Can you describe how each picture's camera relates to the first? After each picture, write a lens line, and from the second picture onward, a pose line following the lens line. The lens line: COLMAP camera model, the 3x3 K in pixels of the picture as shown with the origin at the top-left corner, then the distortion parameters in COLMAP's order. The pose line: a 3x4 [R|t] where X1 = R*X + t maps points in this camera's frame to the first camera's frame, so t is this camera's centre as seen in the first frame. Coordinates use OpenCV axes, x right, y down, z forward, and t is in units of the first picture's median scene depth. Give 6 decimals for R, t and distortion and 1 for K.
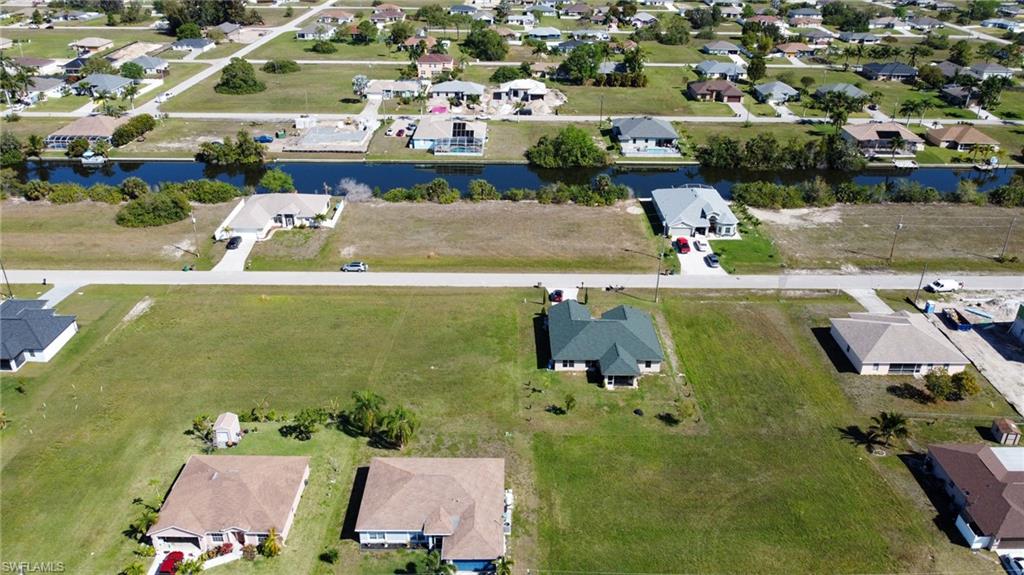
lens RADIAL K [[772.7, 0, 512.0], [0, 772.7, 287.5], [0, 0, 1]] dist [-0.007986, -0.006874]
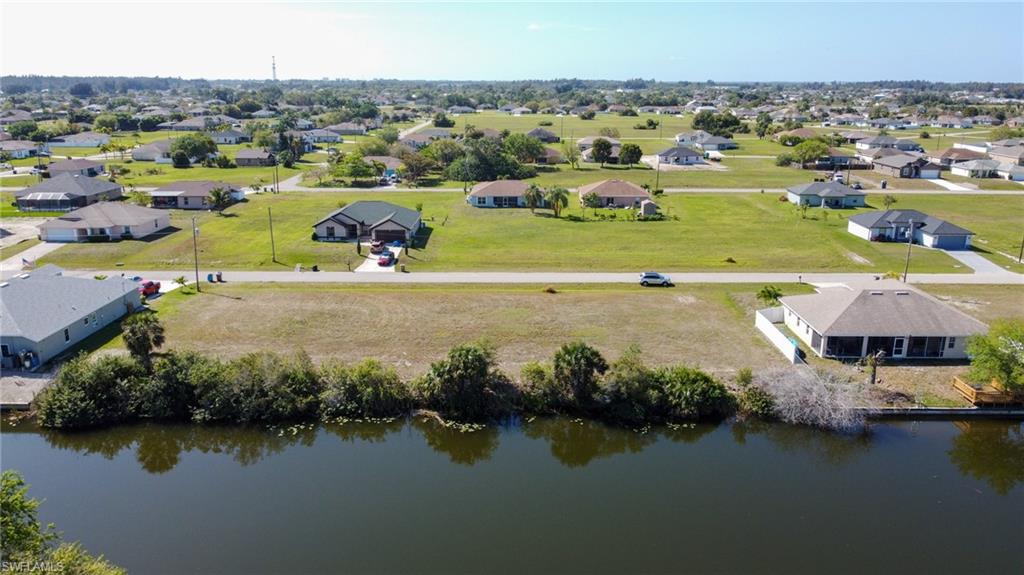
lens RADIAL K [[772.7, 0, 512.0], [0, 772.7, 287.5], [0, 0, 1]] dist [-0.007986, -0.006874]
pose [[-0.999767, -0.018126, 0.011729, -0.080058], [-0.005623, 0.743145, 0.669107, -0.484776], [-0.020845, 0.668885, -0.743074, 1.499873]]
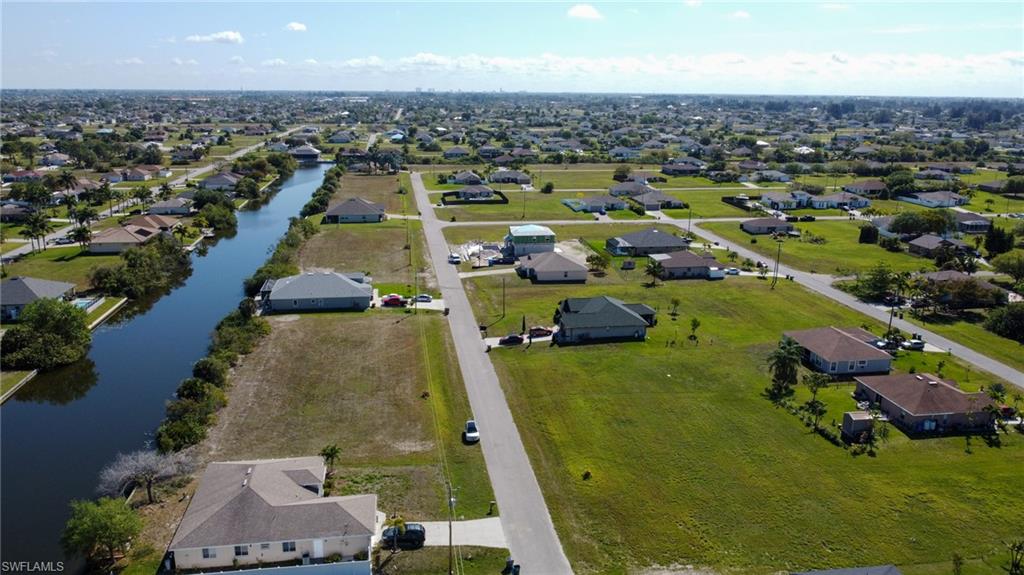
lens RADIAL K [[772.7, 0, 512.0], [0, 772.7, 287.5], [0, 0, 1]] dist [-0.007986, -0.006874]
pose [[-0.145230, -0.256626, 0.955537, -0.834085], [0.439428, 0.848566, 0.294685, -0.324118], [-0.886460, 0.462687, -0.010468, 0.891811]]
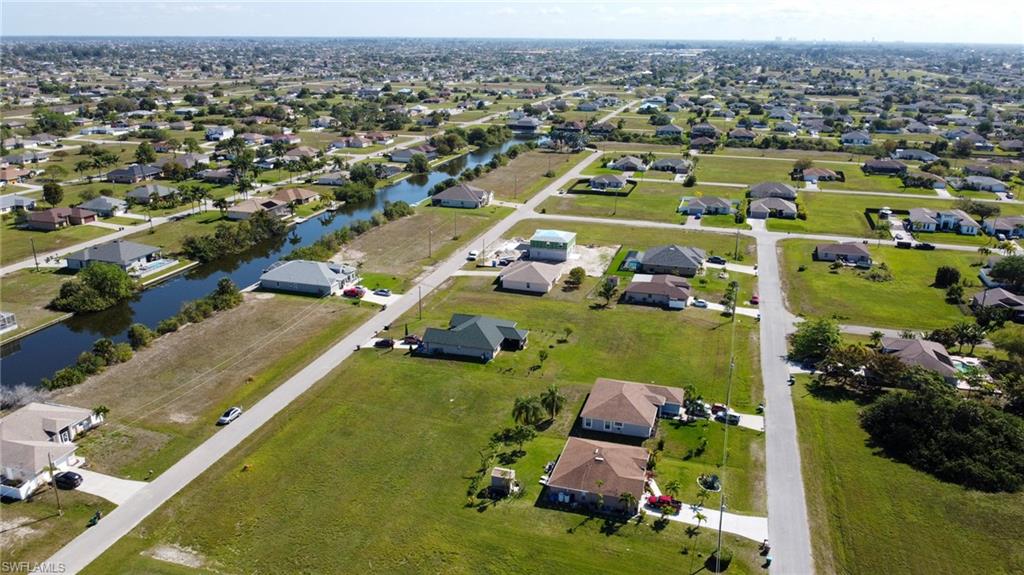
lens RADIAL K [[772.7, 0, 512.0], [0, 772.7, 287.5], [0, 0, 1]] dist [-0.007986, -0.006874]
pose [[0.289092, -0.305530, 0.907236, -0.867284], [0.429438, 0.888385, 0.162341, -0.162098], [-0.855575, 0.342671, 0.388031, 0.302370]]
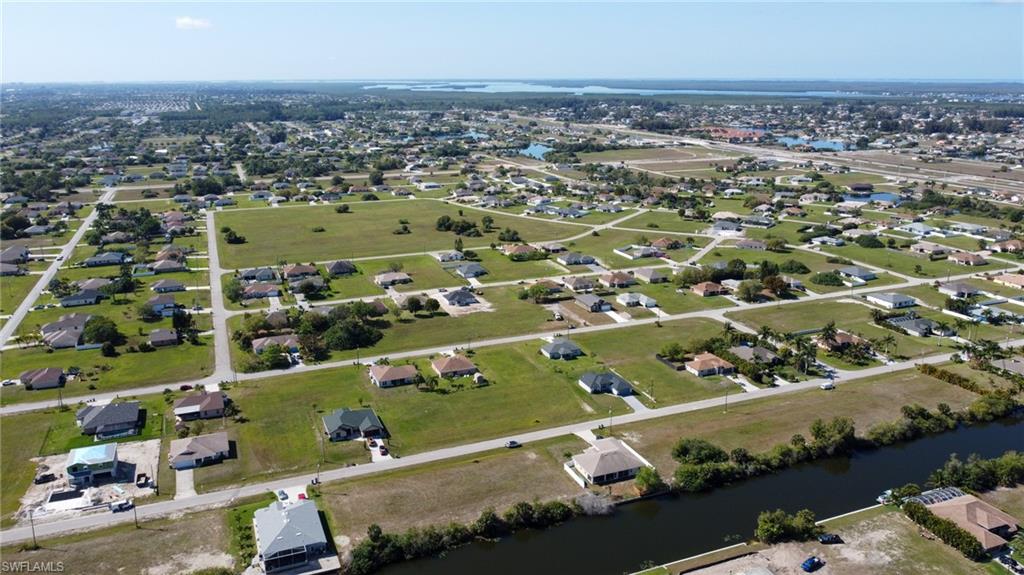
lens RADIAL K [[772.7, 0, 512.0], [0, 772.7, 287.5], [0, 0, 1]] dist [-0.007986, -0.006874]
pose [[-0.927617, 0.090339, -0.362444, 0.346782], [-0.176649, 0.748855, 0.638758, -1.275511], [0.329122, 0.656548, -0.678692, 1.837549]]
